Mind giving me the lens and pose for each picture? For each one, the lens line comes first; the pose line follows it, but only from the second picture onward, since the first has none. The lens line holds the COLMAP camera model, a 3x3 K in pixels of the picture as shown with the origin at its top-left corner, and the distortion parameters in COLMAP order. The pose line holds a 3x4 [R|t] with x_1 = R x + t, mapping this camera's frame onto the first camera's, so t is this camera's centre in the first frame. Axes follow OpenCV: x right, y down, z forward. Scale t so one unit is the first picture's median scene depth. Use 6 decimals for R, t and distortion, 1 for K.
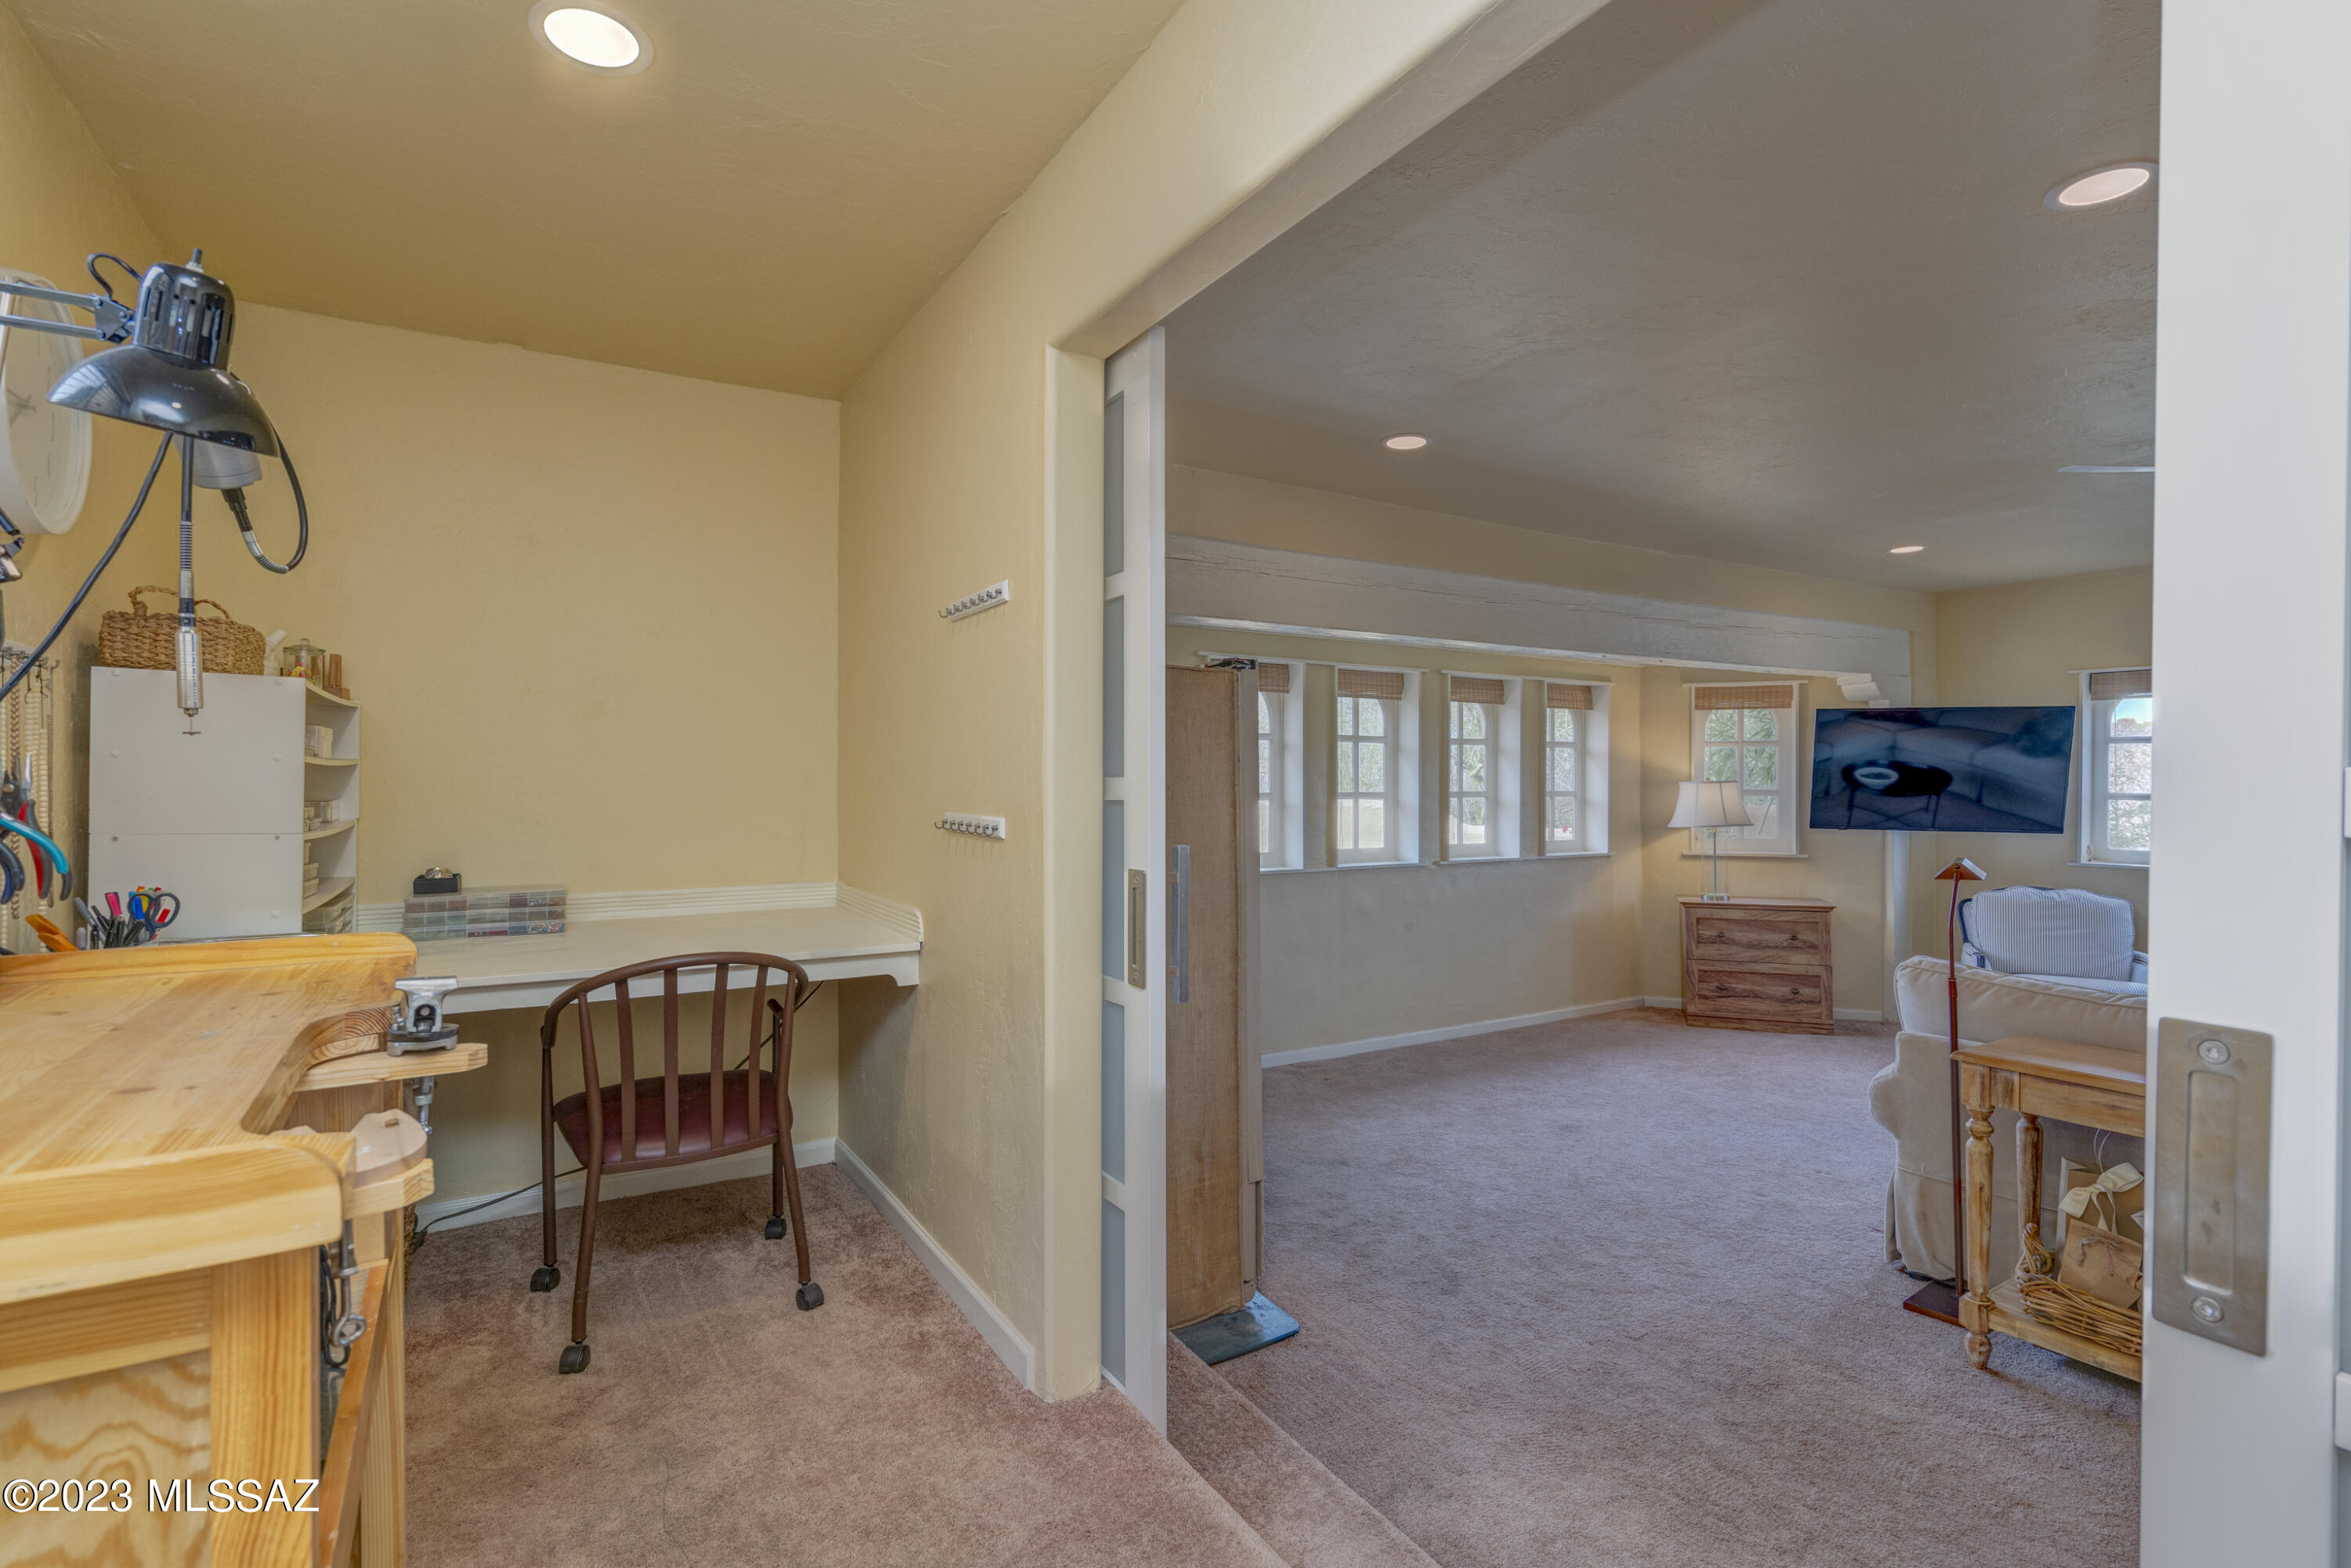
lens RADIAL K [[1069.2, 0, 1152.5], [0, 1069.2, 783.7], [0, 0, 1]] dist [0.000510, -0.000295]
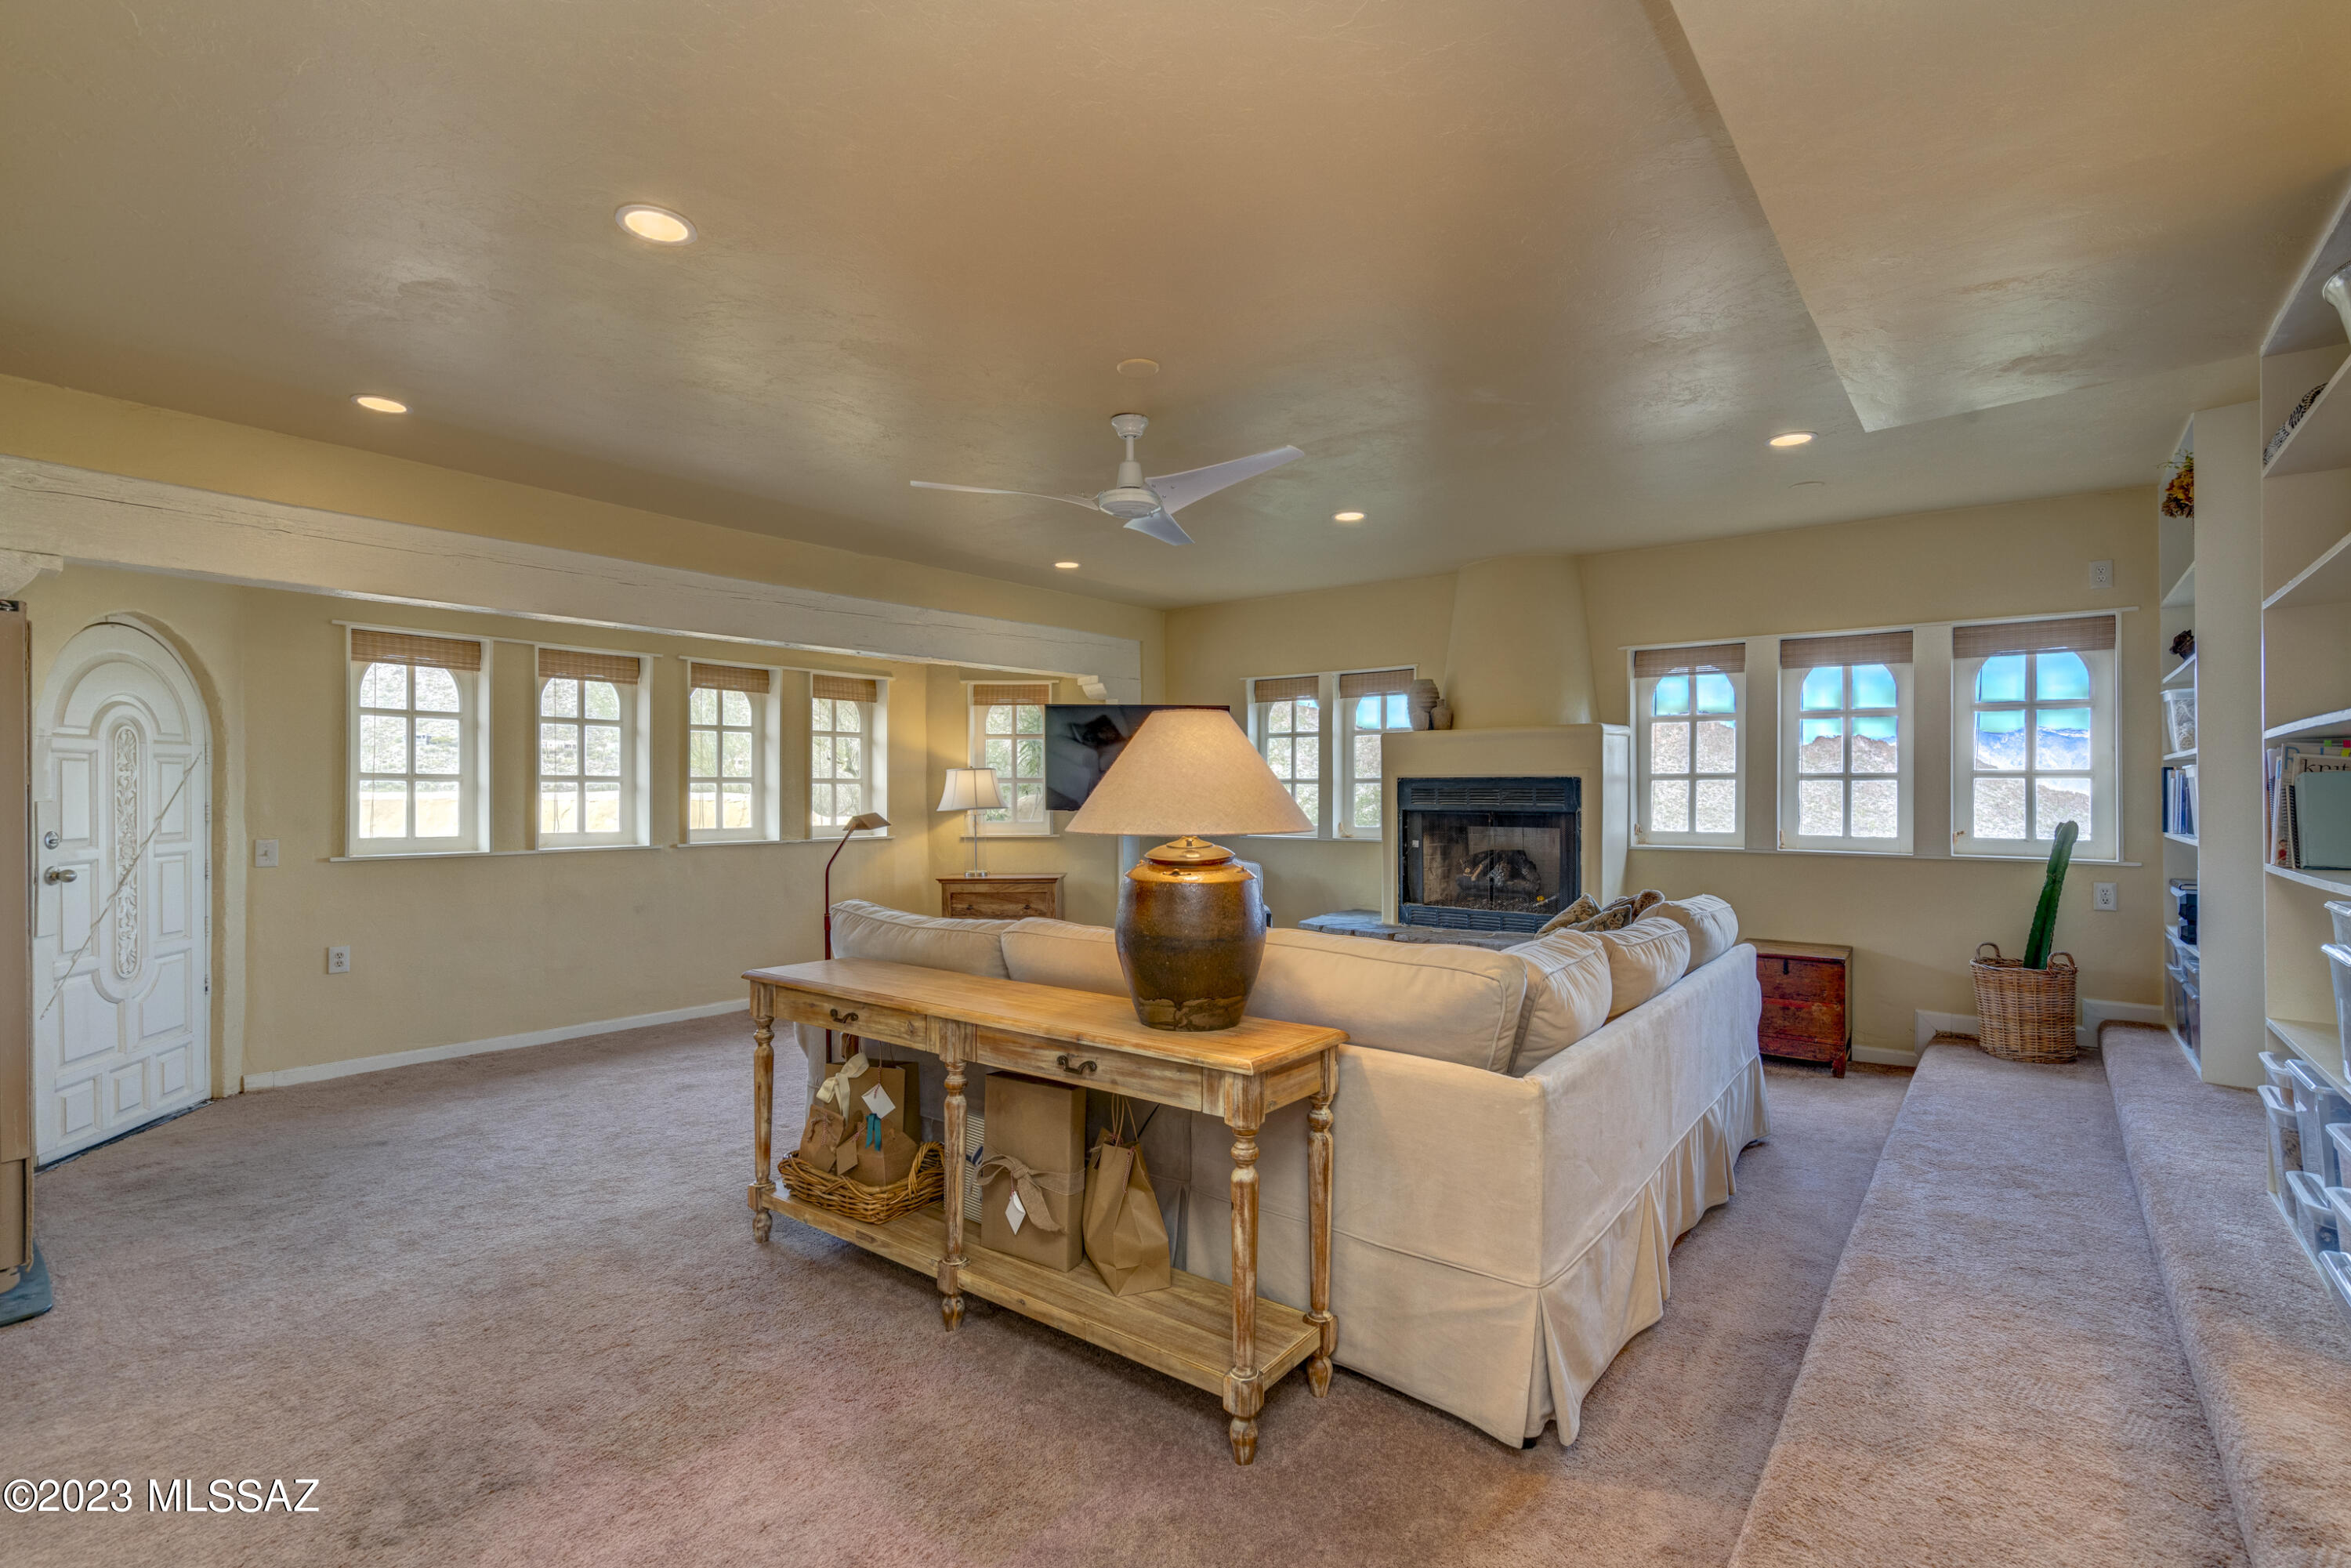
lens RADIAL K [[1069.2, 0, 1168.1], [0, 1069.2, 789.6], [0, 0, 1]] dist [0.000510, -0.000295]
pose [[0.938684, 0.000189, 0.344779, 0.338162], [0.002336, 0.999973, -0.006910, 0.027480], [-0.344771, 0.007292, 0.938659, -0.105279]]
